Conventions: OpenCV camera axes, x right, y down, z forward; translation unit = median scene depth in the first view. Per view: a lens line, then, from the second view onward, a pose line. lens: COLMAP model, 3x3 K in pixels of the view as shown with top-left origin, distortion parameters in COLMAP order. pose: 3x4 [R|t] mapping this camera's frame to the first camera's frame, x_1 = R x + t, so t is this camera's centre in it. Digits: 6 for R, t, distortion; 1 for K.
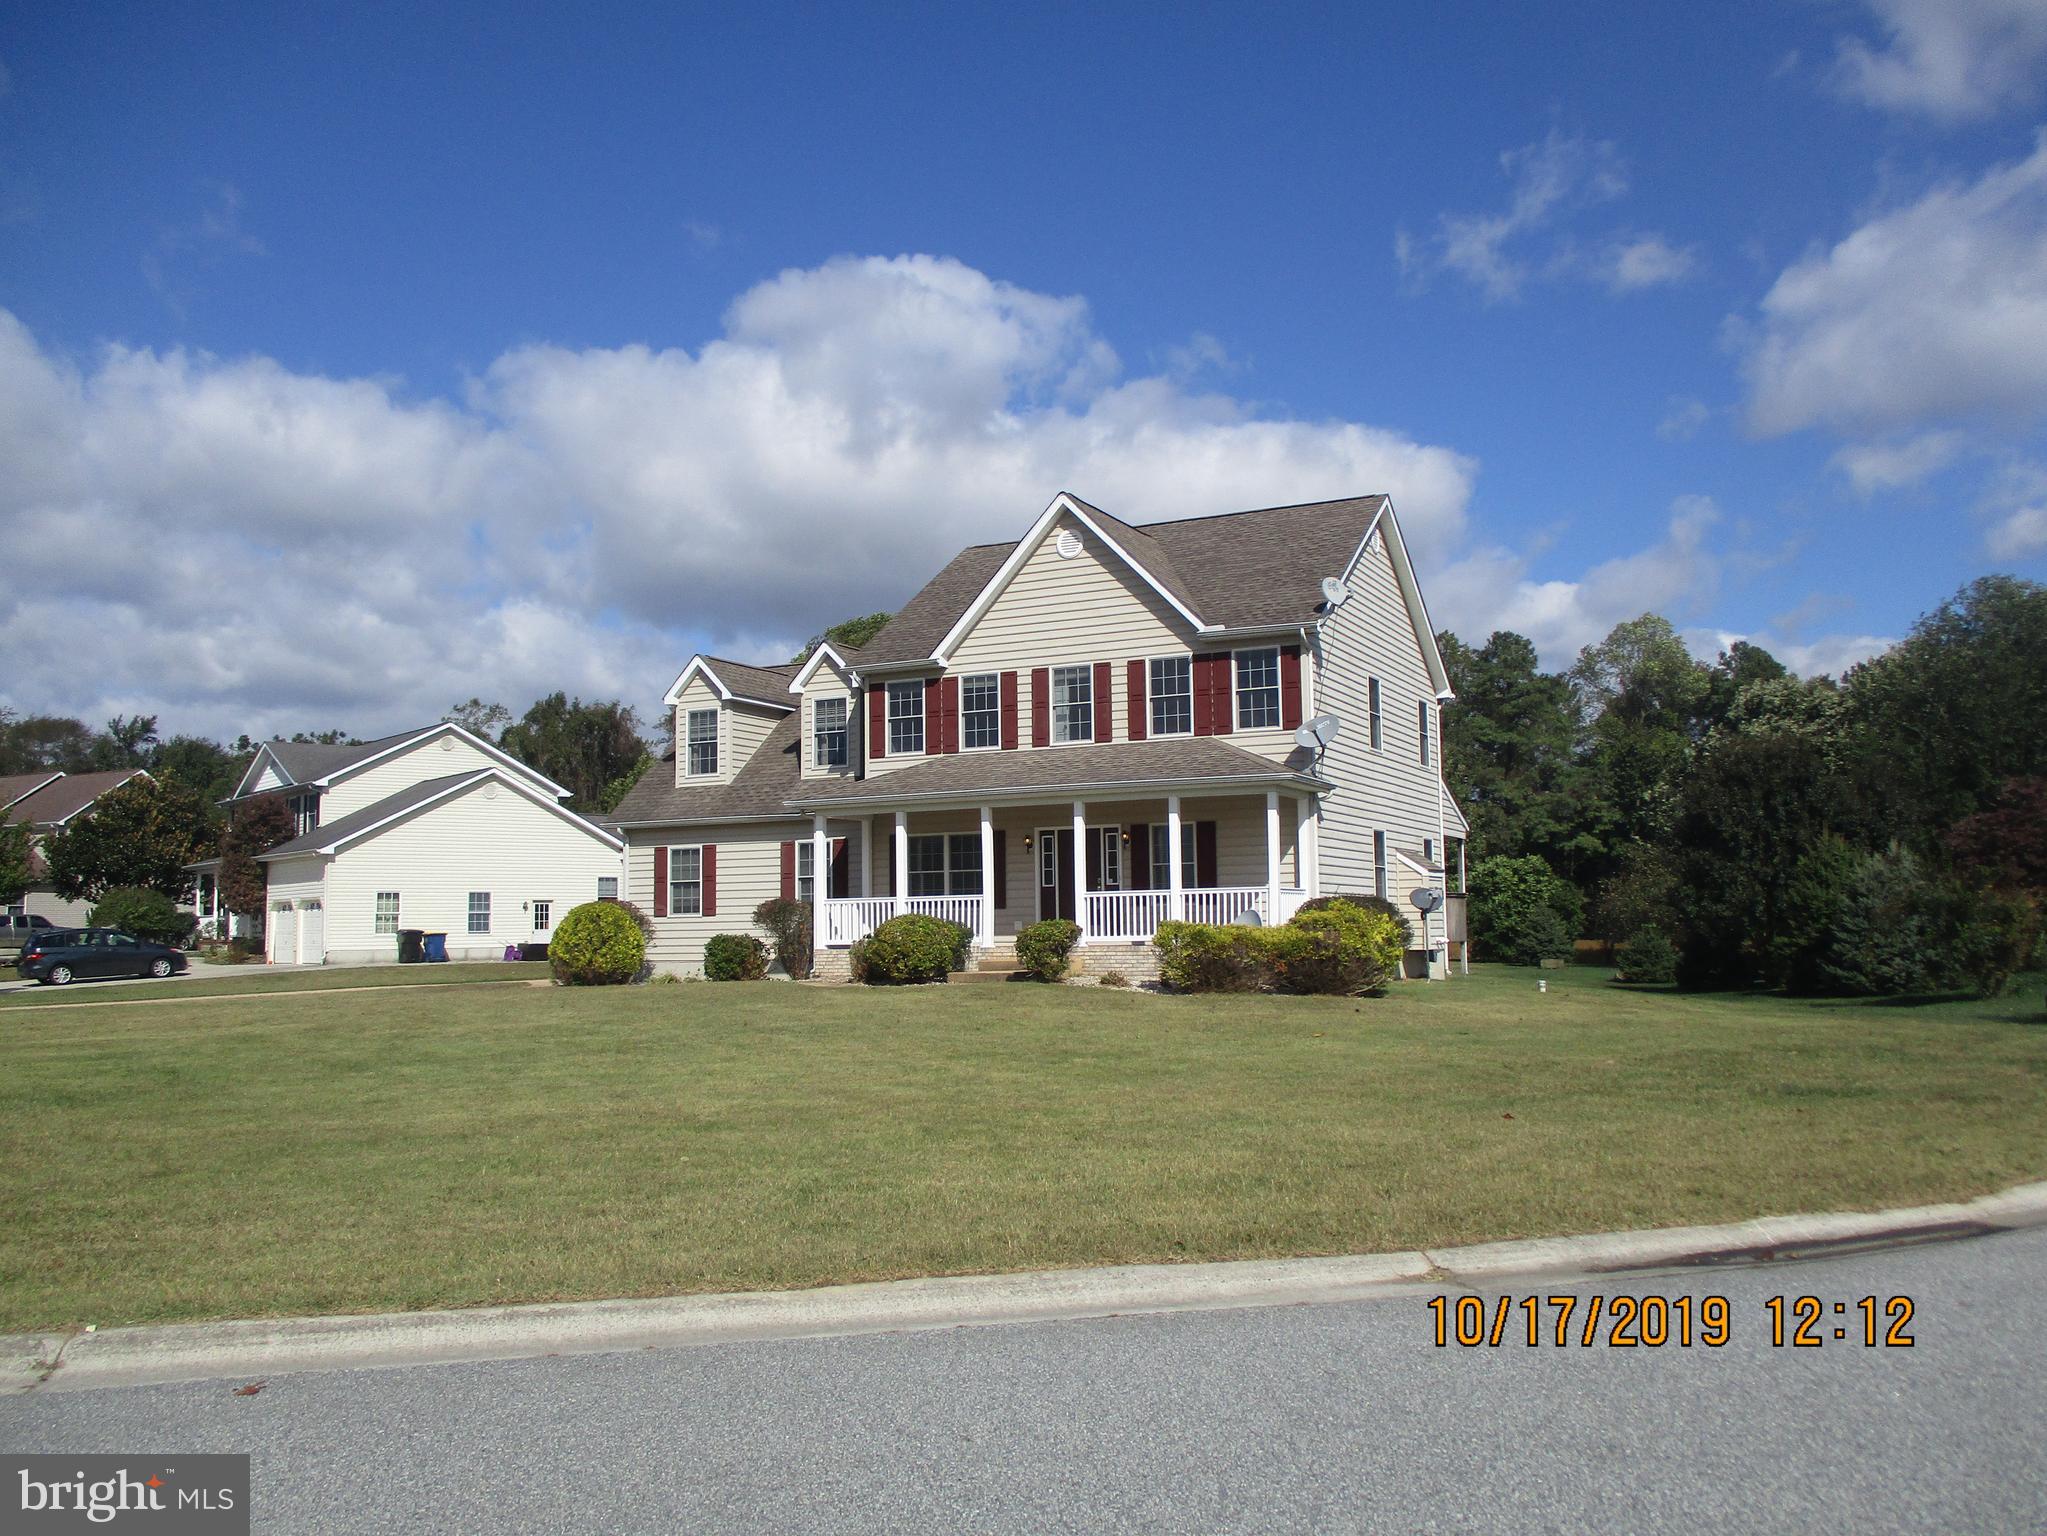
lens RADIAL K [[1700.2, 0, 1023.5], [0, 1700.2, 768.0], [0, 0, 1]] dist [-0.027631, 0.014845]
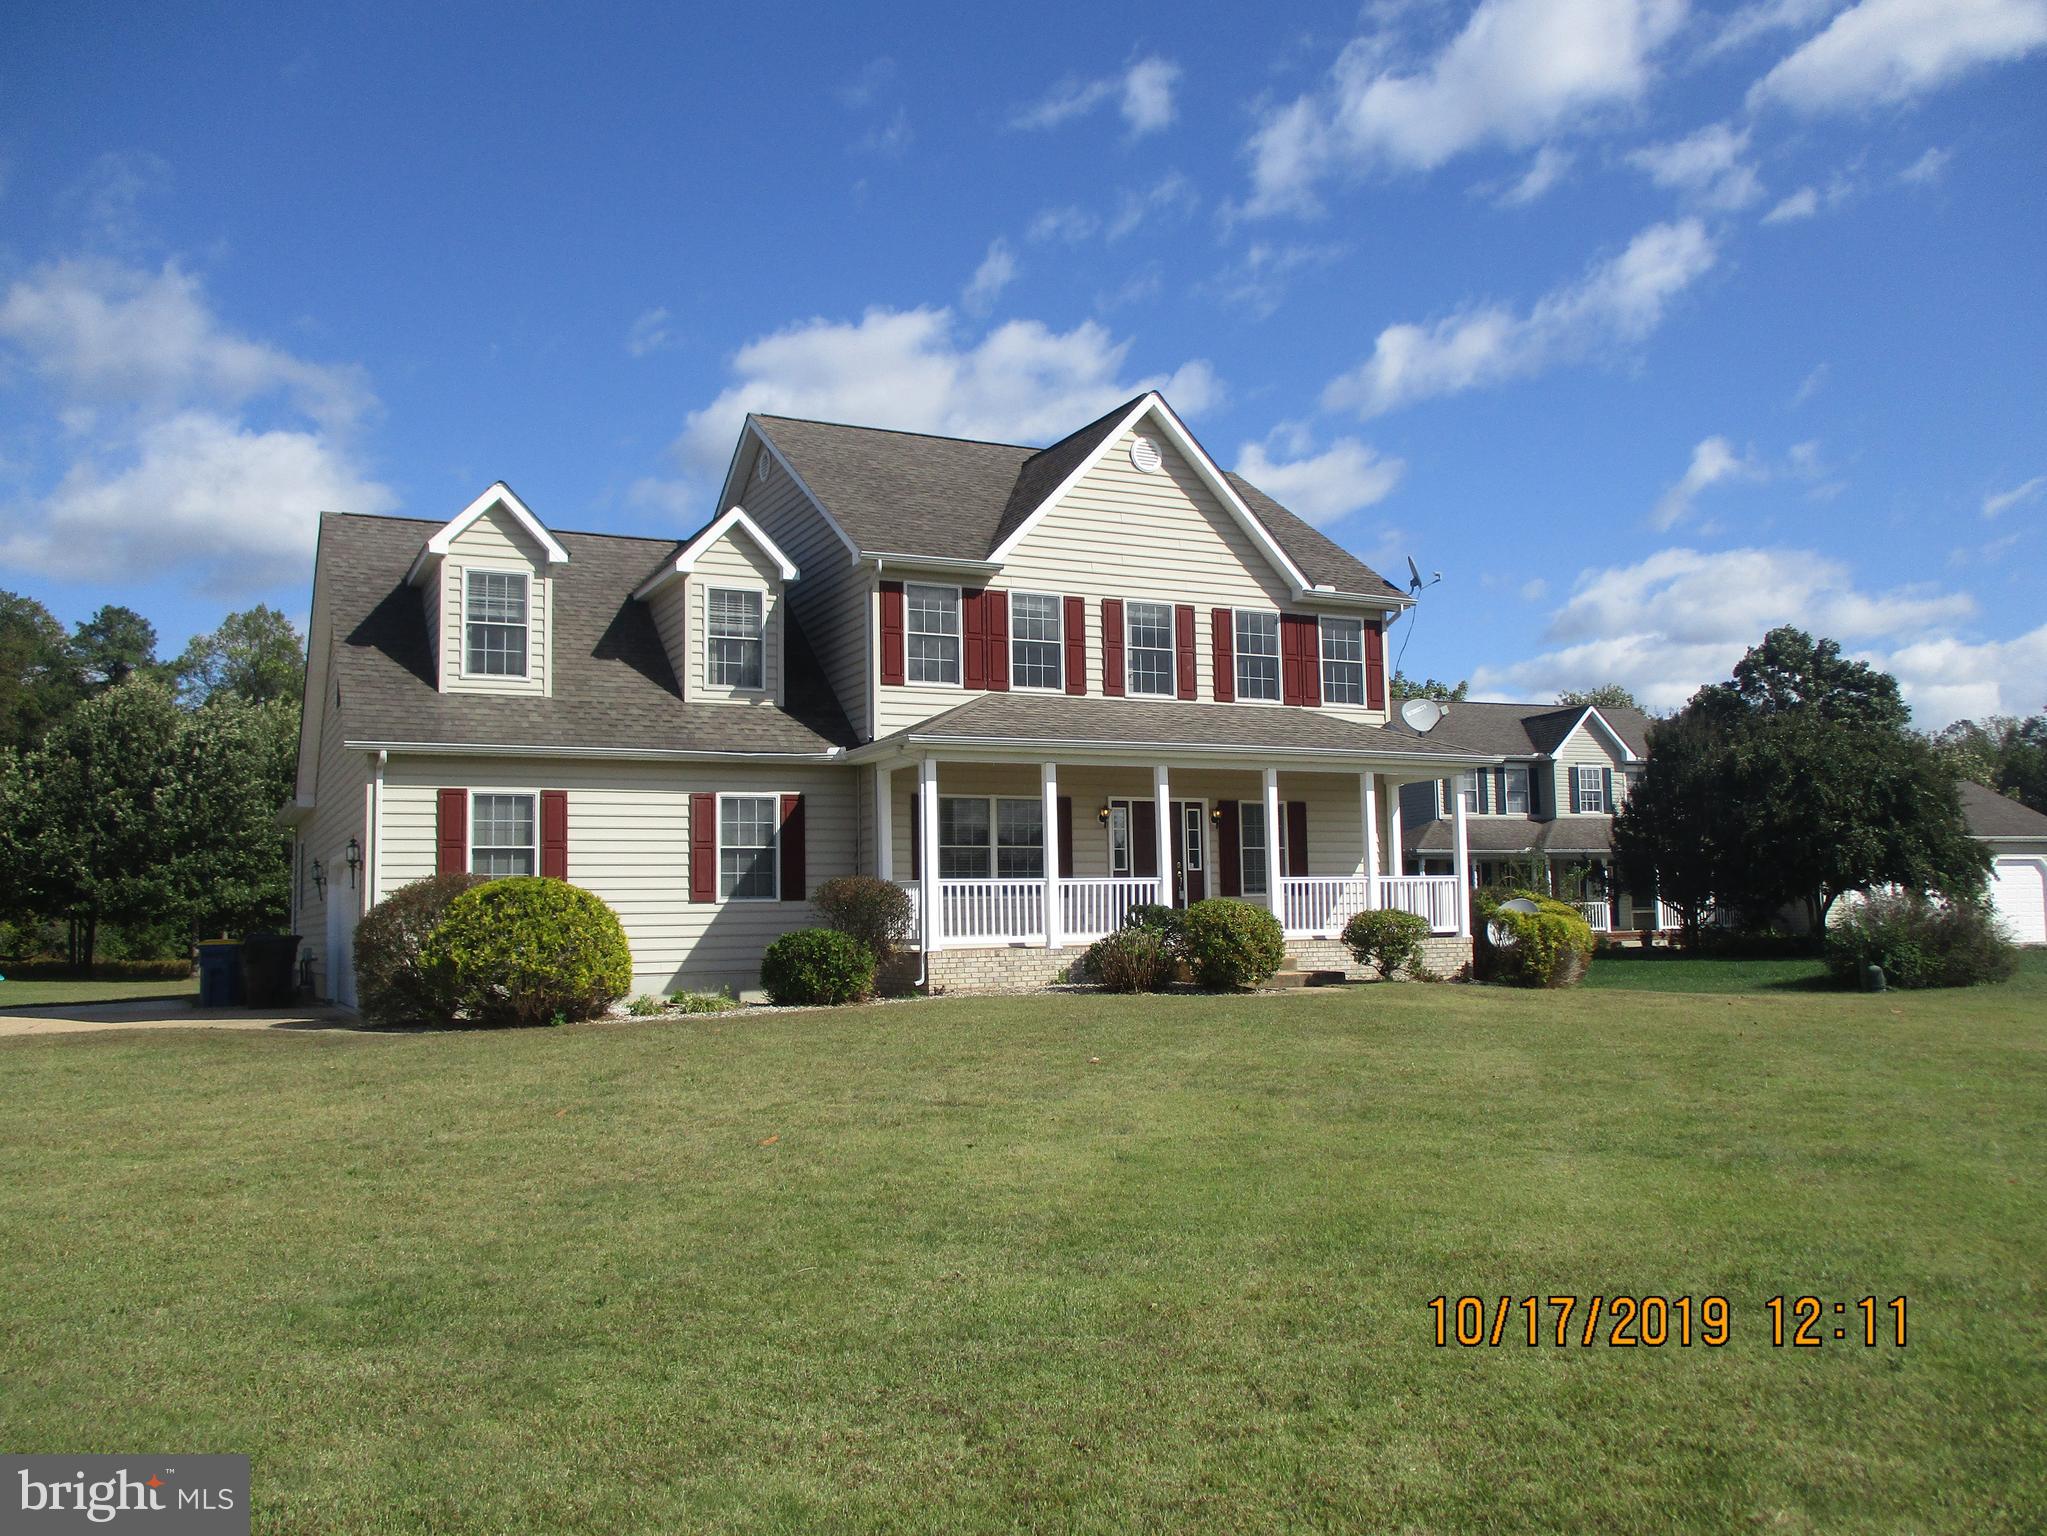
lens RADIAL K [[1700.2, 0, 1023.5], [0, 1700.2, 768.0], [0, 0, 1]] dist [-0.027631, 0.014845]
pose [[0.596594, 0.077569, 0.798786, -0.632442], [-0.066906, 0.996660, -0.046814, 0.059586], [-0.799749, -0.025514, 0.599792, 0.533616]]
